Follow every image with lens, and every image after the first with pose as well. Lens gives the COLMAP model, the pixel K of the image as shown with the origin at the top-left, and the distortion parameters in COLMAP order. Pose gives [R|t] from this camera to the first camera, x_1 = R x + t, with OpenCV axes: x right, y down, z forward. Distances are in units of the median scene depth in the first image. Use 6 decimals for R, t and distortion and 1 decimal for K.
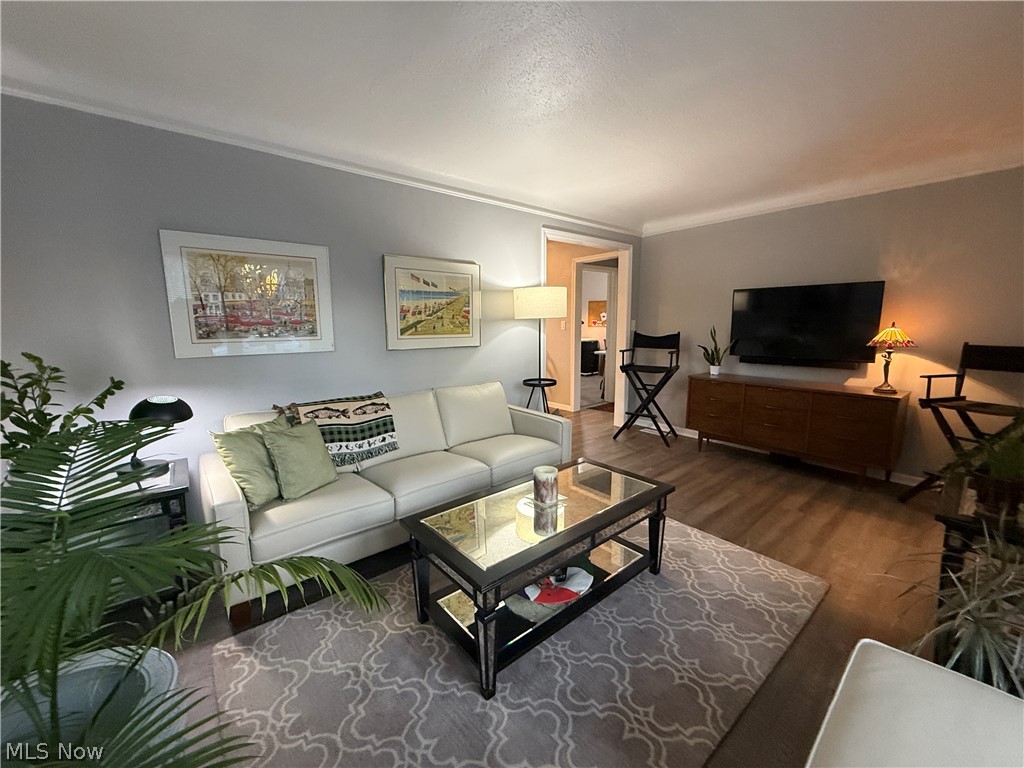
lens RADIAL K [[406.7, 0, 512.3], [0, 406.7, 385.3], [0, 0, 1]] dist [0.000030, -0.000551]
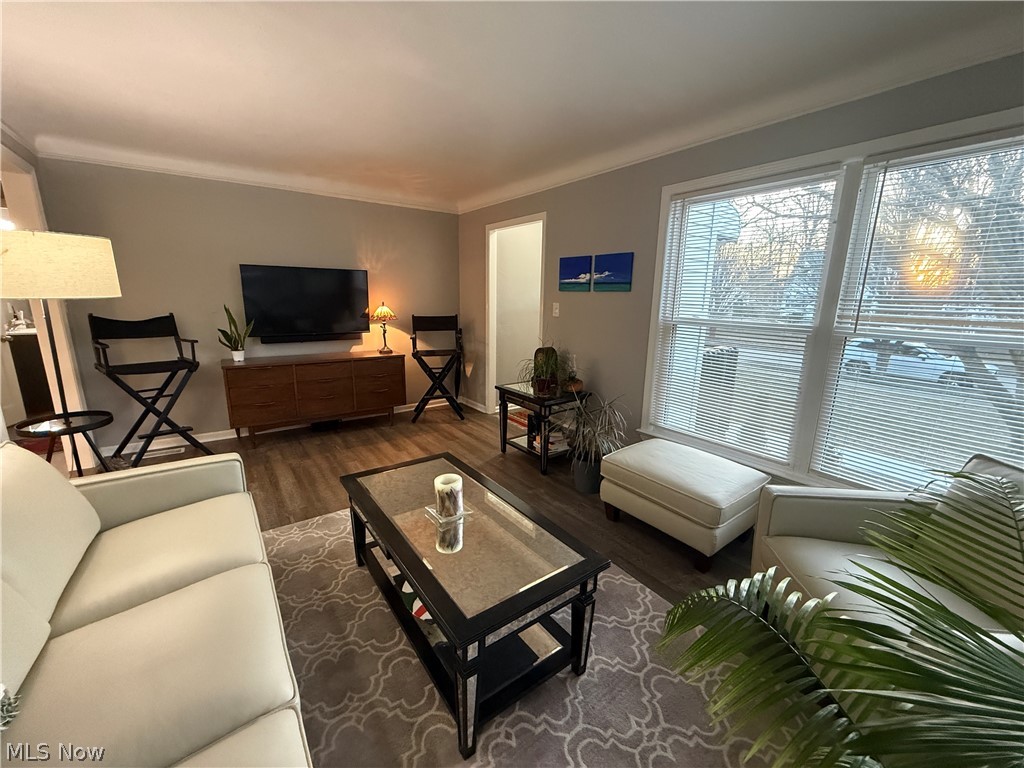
lens RADIAL K [[406.7, 0, 513.4], [0, 406.7, 385.9], [0, 0, 1]] dist [0.000030, -0.000551]
pose [[0.066653, -0.205353, 0.976416, -0.430933], [0.137885, 0.971098, 0.194823, -0.082502], [-0.988203, 0.121647, 0.093042, 0.447113]]
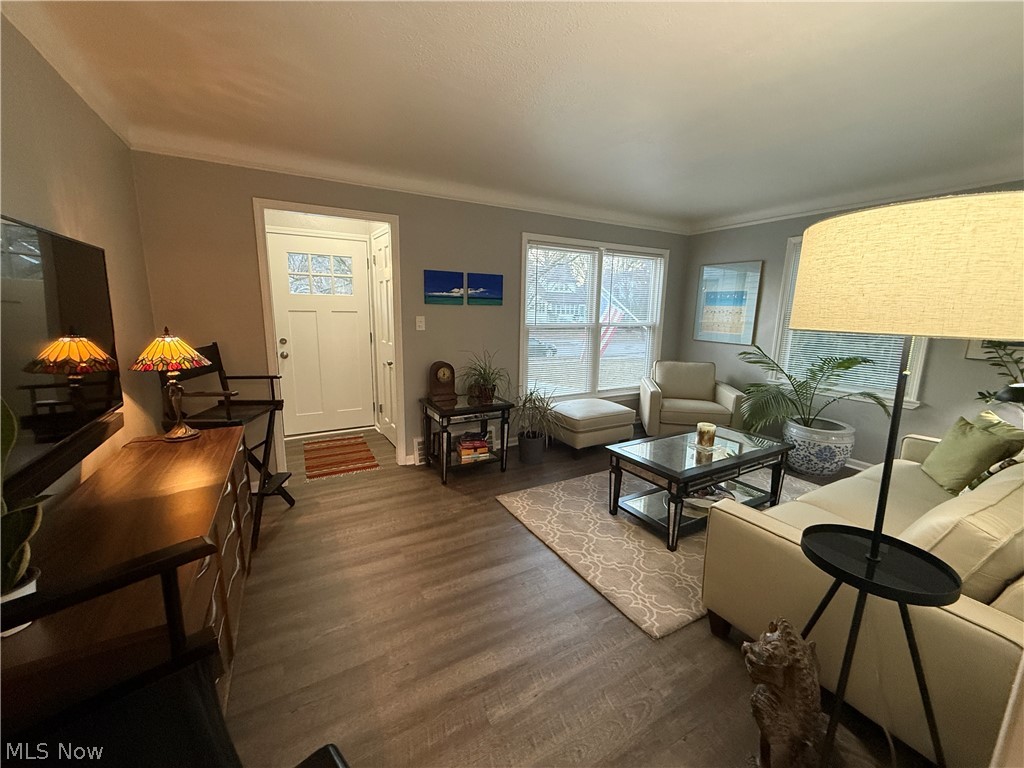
lens RADIAL K [[406.7, 0, 505.0], [0, 406.7, 386.6], [0, 0, 1]] dist [0.000030, -0.000551]
pose [[-0.981712, -0.034836, 0.187156, 0.316080], [0.029941, 0.942626, 0.332507, -0.248918], [-0.188001, 0.332029, -0.924344, 1.442336]]
